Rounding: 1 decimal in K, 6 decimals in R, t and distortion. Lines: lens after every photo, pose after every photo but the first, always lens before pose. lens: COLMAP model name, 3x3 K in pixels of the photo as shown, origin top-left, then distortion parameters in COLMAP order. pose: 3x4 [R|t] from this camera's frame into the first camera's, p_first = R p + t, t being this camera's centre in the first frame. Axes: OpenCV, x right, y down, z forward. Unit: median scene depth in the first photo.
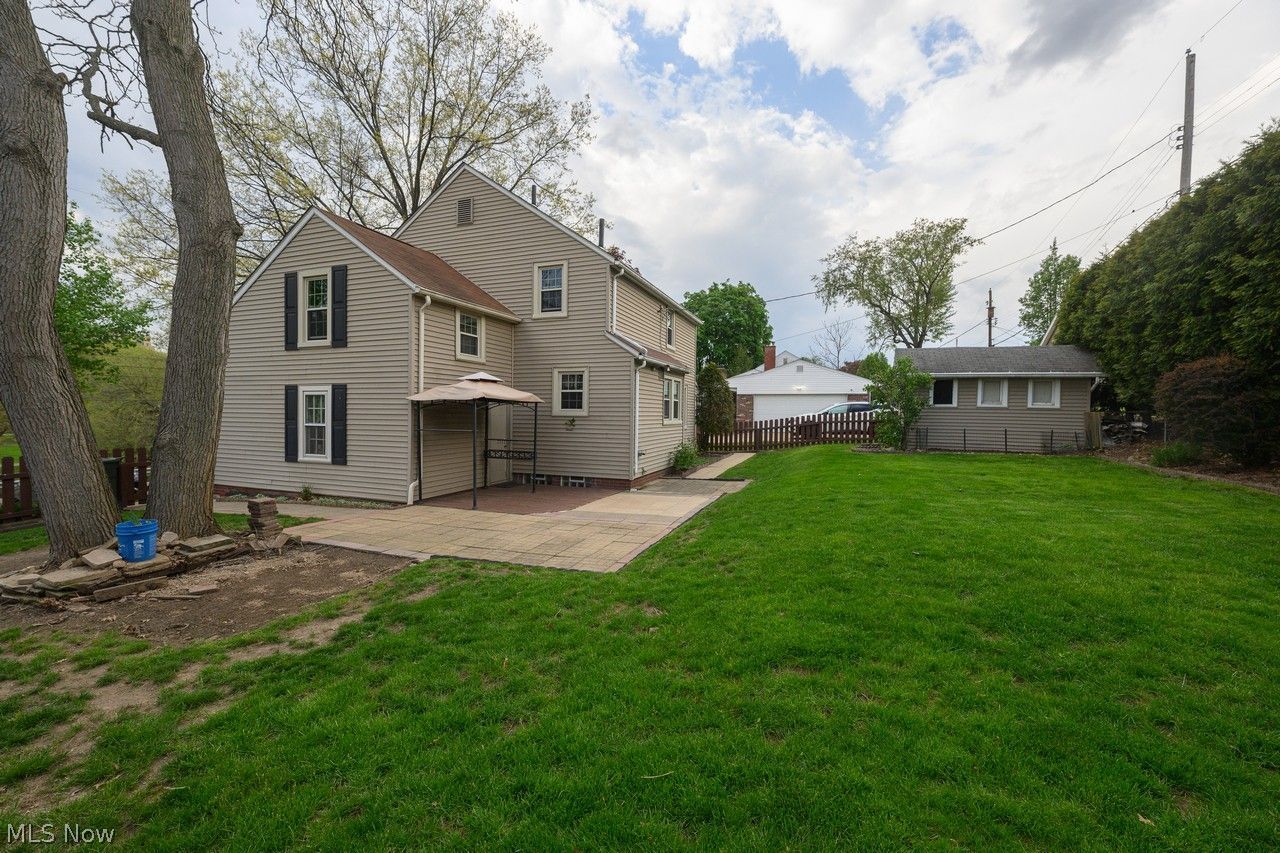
lens RADIAL K [[504.1, 0, 634.3], [0, 504.1, 426.7], [0, 0, 1]] dist [-0.000248, 0.000441]
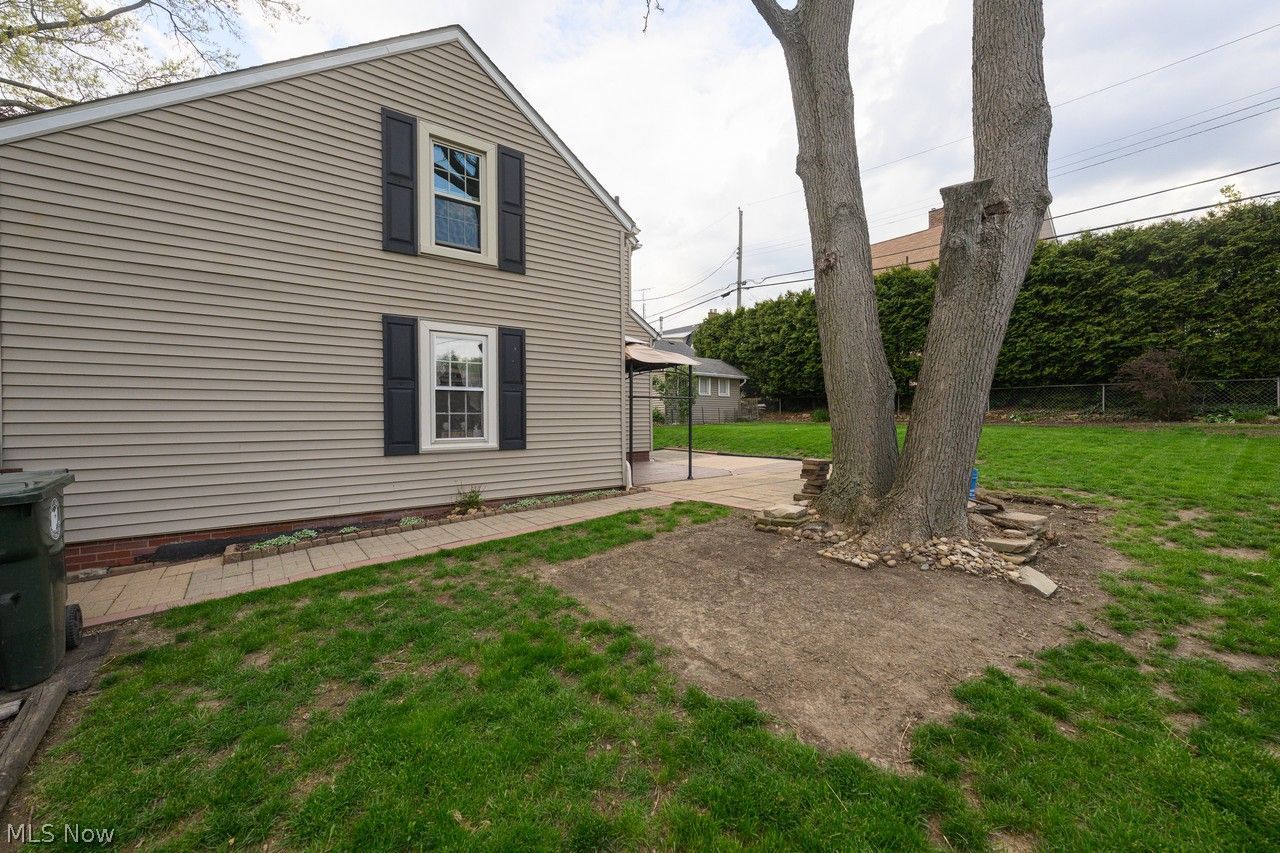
lens RADIAL K [[504.1, 0, 634.0], [0, 504.1, 424.6], [0, 0, 1]] dist [-0.000248, 0.000441]
pose [[0.534185, -0.026116, 0.844964, -1.023001], [0.030144, 0.999476, 0.011835, 0.038335], [-0.844830, 0.019149, 0.534692, 0.492897]]
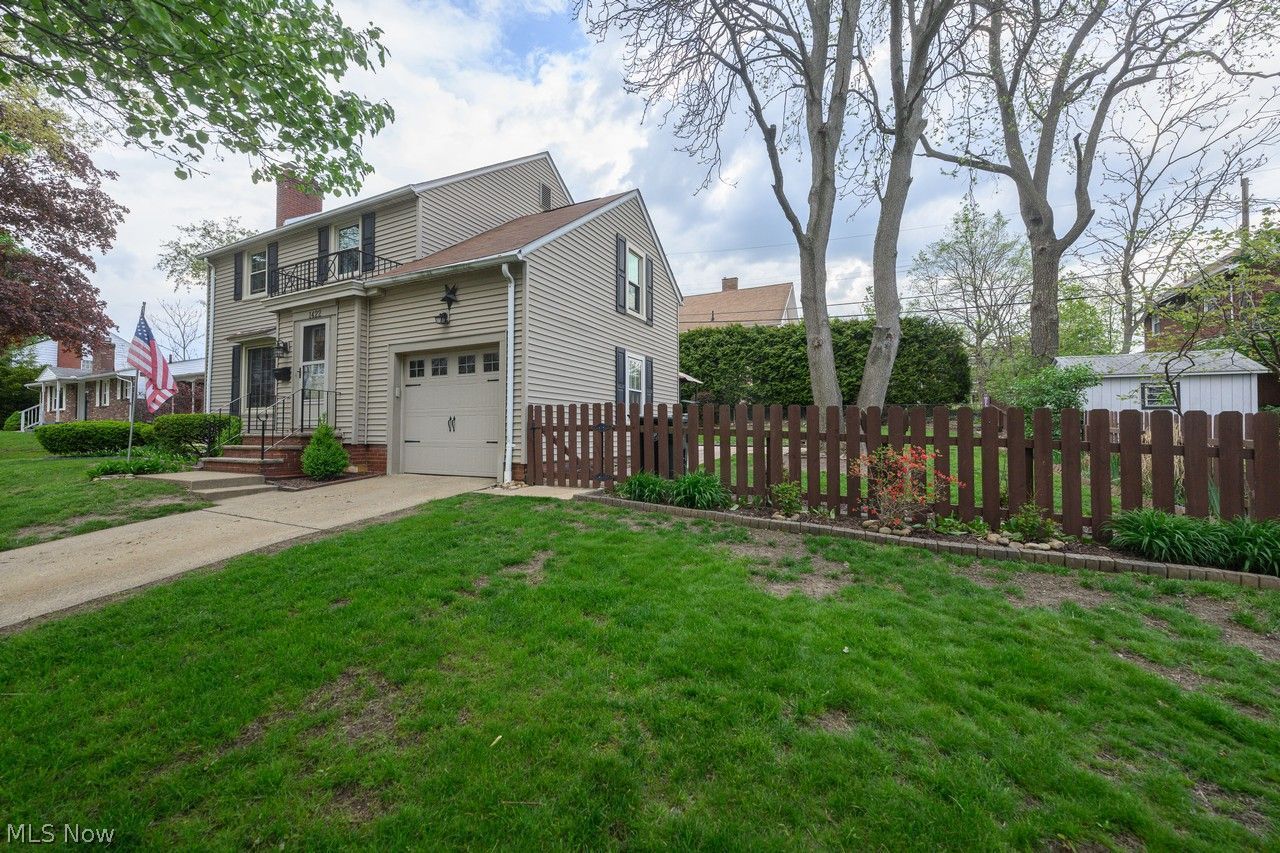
lens RADIAL K [[504.1, 0, 634.1], [0, 504.1, 423.5], [0, 0, 1]] dist [-0.000248, 0.000441]
pose [[0.113368, 0.012794, 0.993471, -1.671995], [0.023049, 0.999614, -0.015504, 0.082238], [-0.993286, 0.024656, 0.113029, 0.873370]]
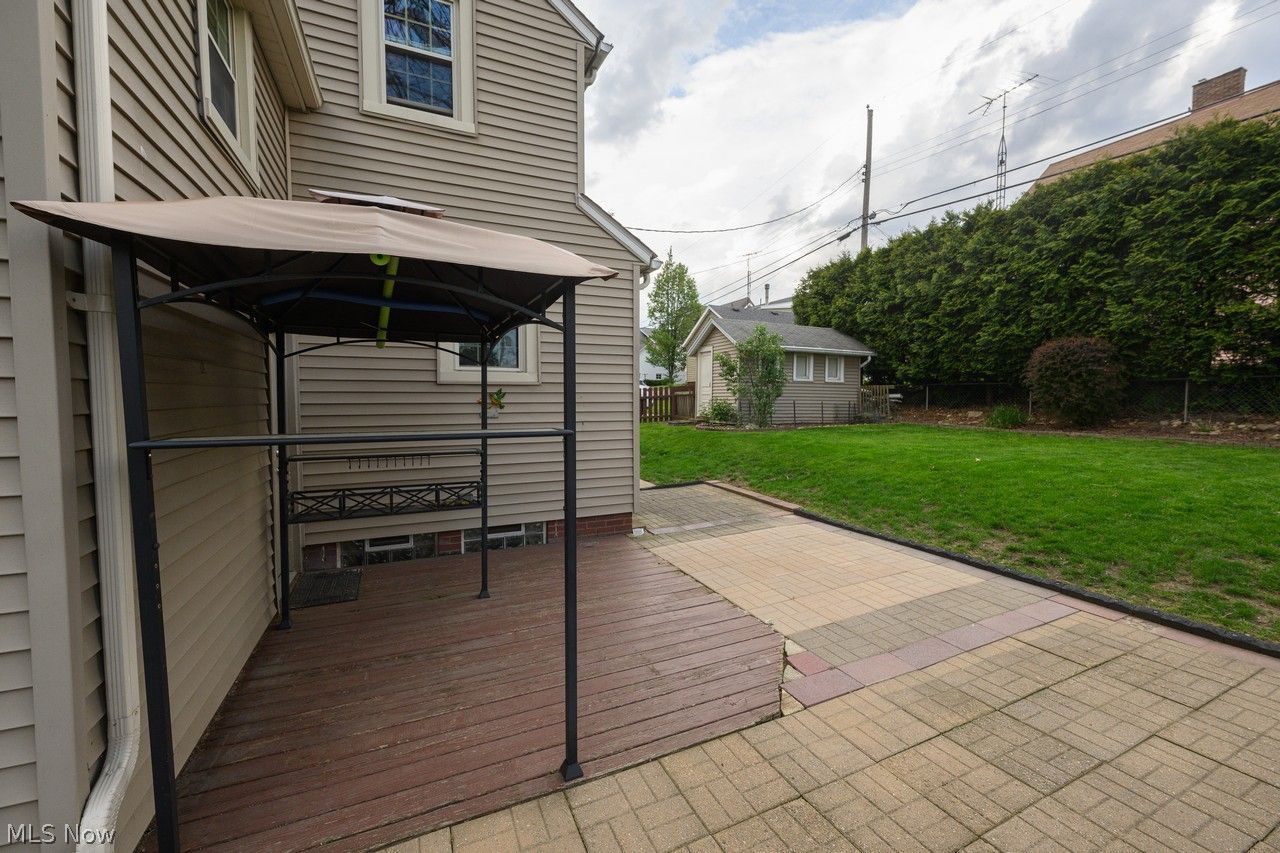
lens RADIAL K [[504.1, 0, 634.9], [0, 504.1, 424.8], [0, 0, 1]] dist [-0.000248, 0.000441]
pose [[0.708864, -0.047506, 0.703744, -0.383024], [0.023395, 0.998764, 0.043856, -0.002888], [-0.704958, -0.014624, 0.709099, 0.708708]]
